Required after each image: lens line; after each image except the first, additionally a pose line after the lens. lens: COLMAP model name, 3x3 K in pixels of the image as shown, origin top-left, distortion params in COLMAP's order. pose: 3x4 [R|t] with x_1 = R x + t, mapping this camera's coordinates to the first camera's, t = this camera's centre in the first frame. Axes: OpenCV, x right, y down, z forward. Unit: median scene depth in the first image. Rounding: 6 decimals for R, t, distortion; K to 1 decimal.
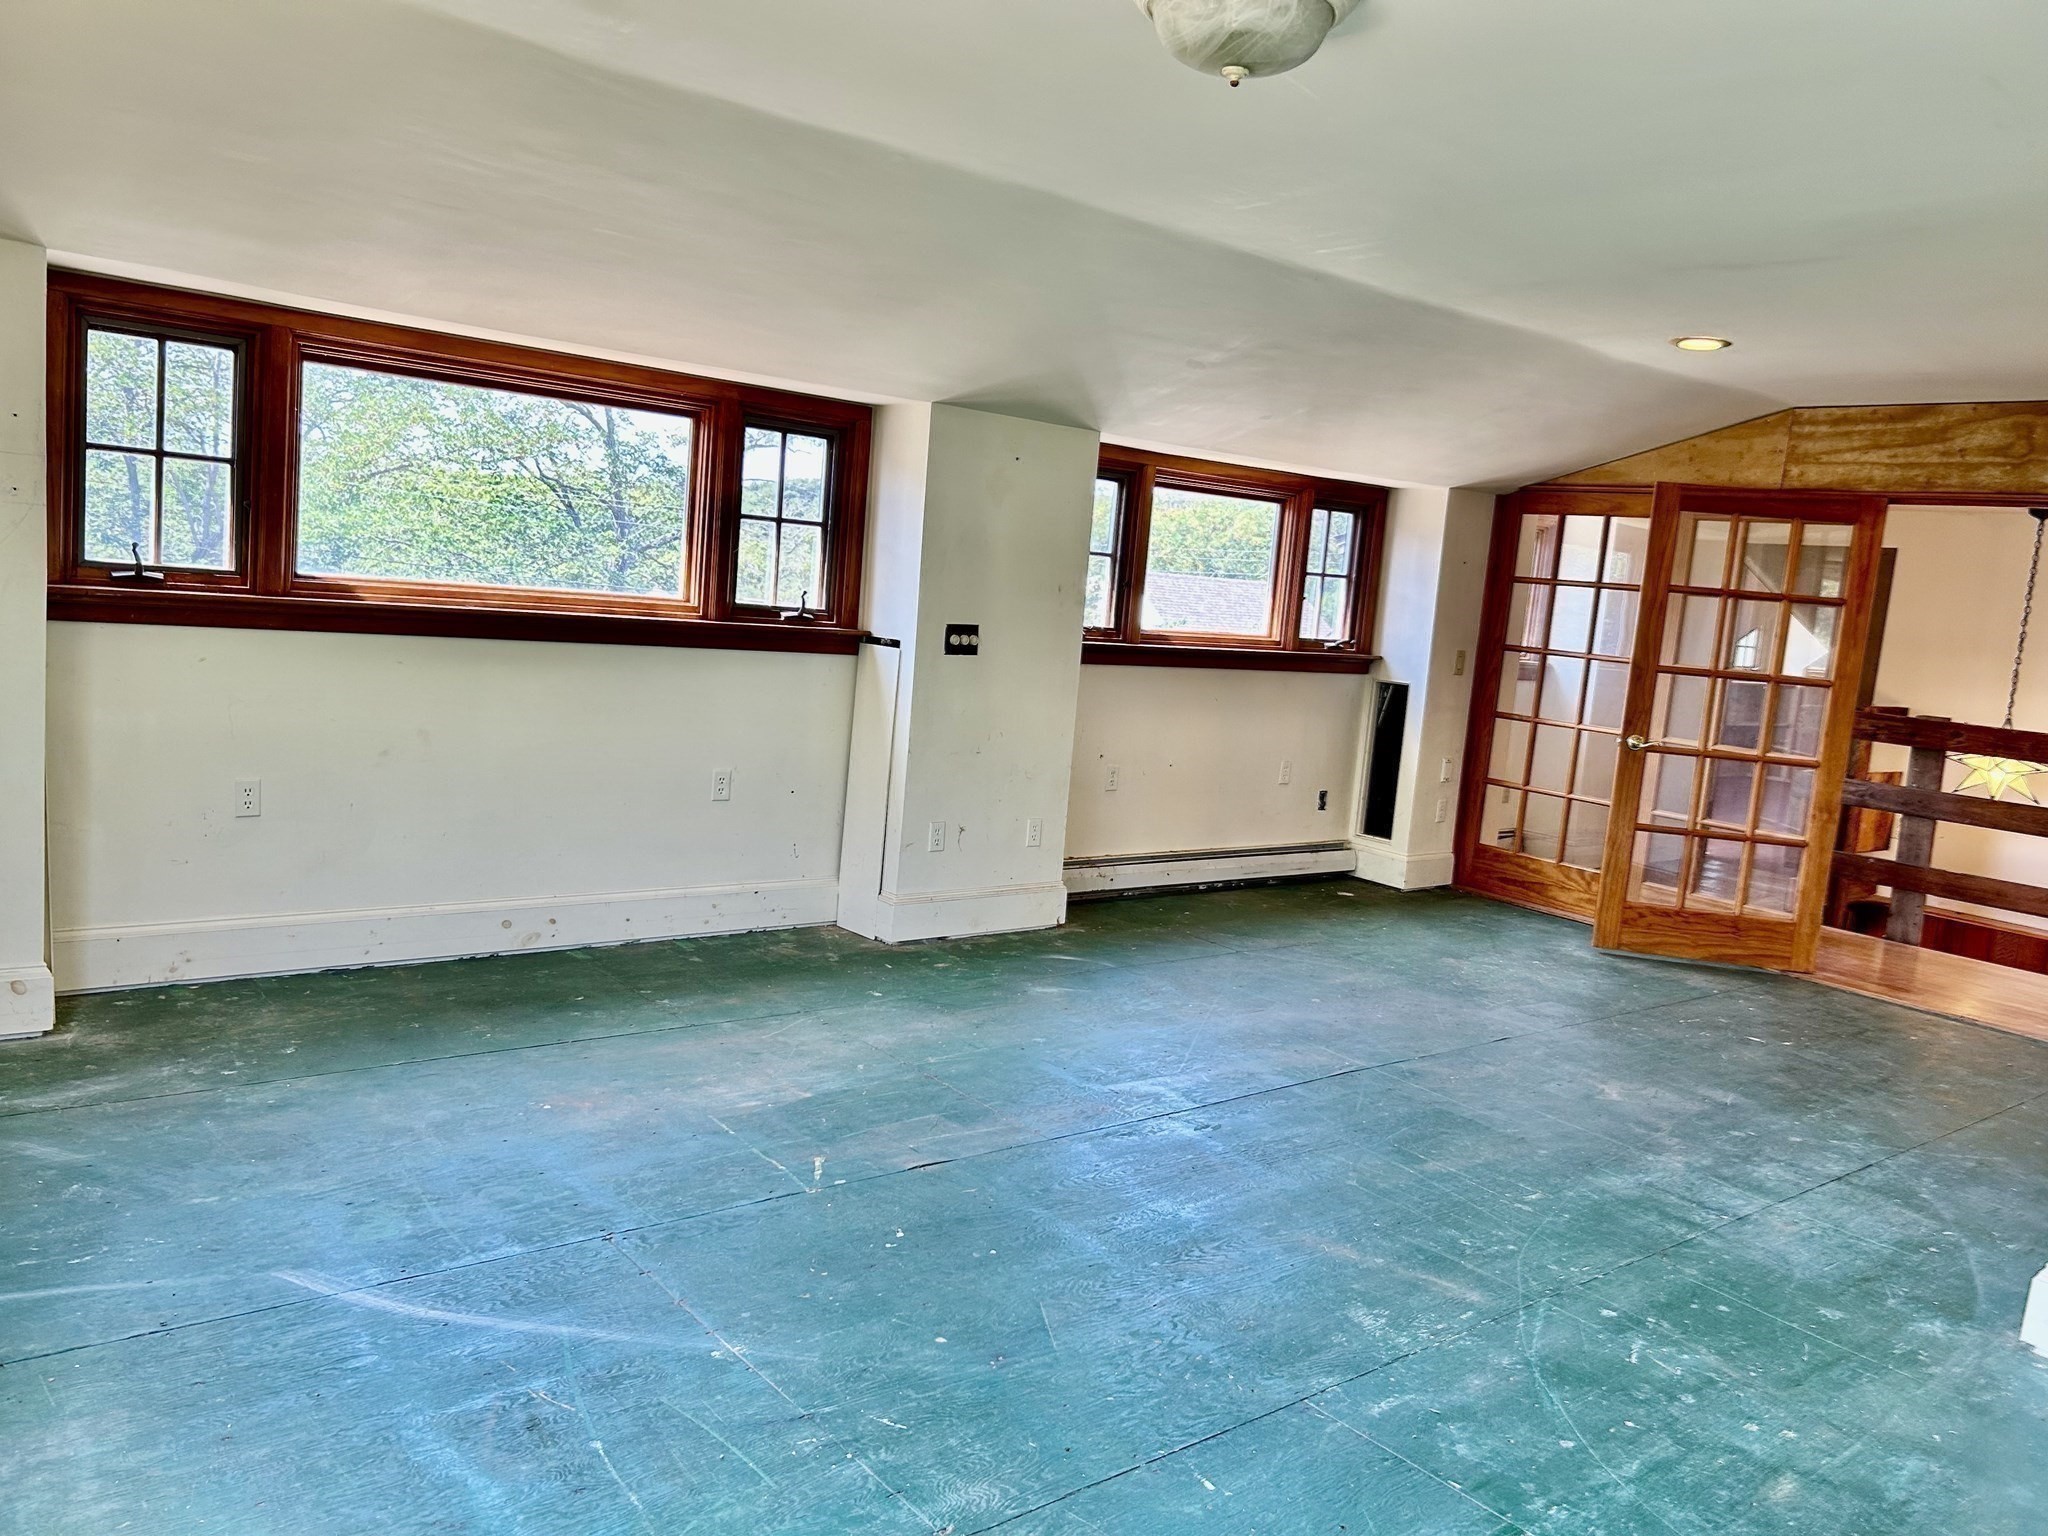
lens RADIAL K [[1557.2, 0, 1024.0], [0, 1557.2, 768.0], [0, 0, 1]] dist [0.061004, -0.042292]
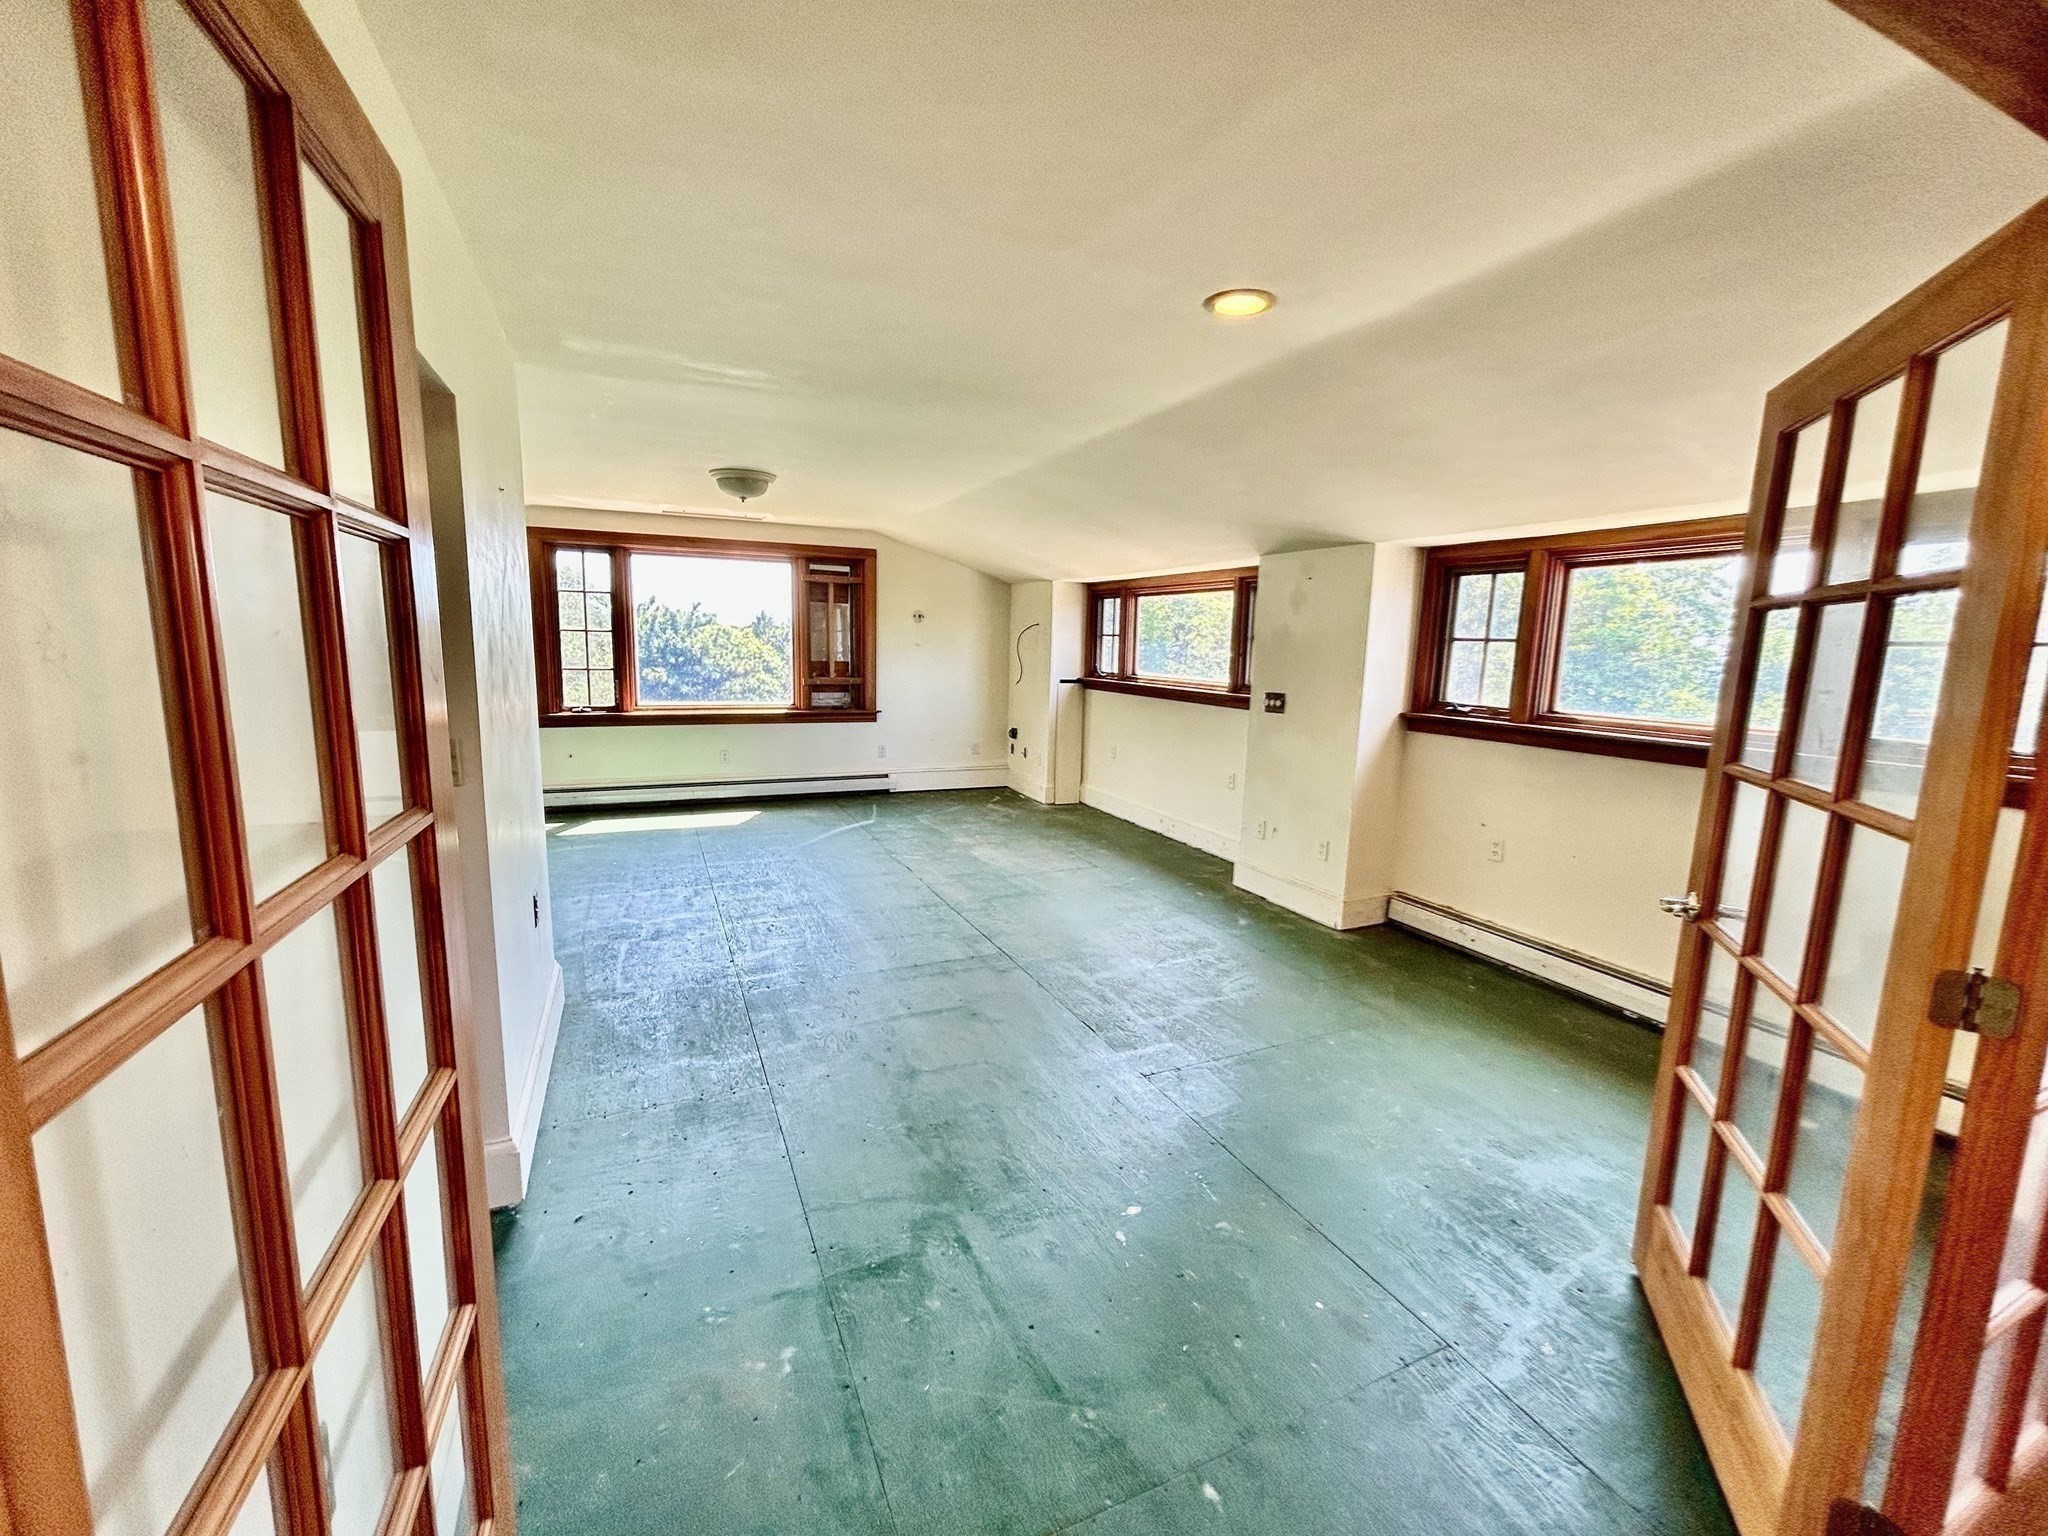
lens RADIAL K [[831.3, 0, 1024.0], [0, 831.3, 768.0], [0, 0, 1]] dist [-0.000164, -0.000051]
pose [[-0.248857, 0.052247, -0.967130, 0.810945], [-0.174439, 0.979797, 0.097817, -0.056204], [0.952702, 0.193048, -0.234715, 0.965876]]
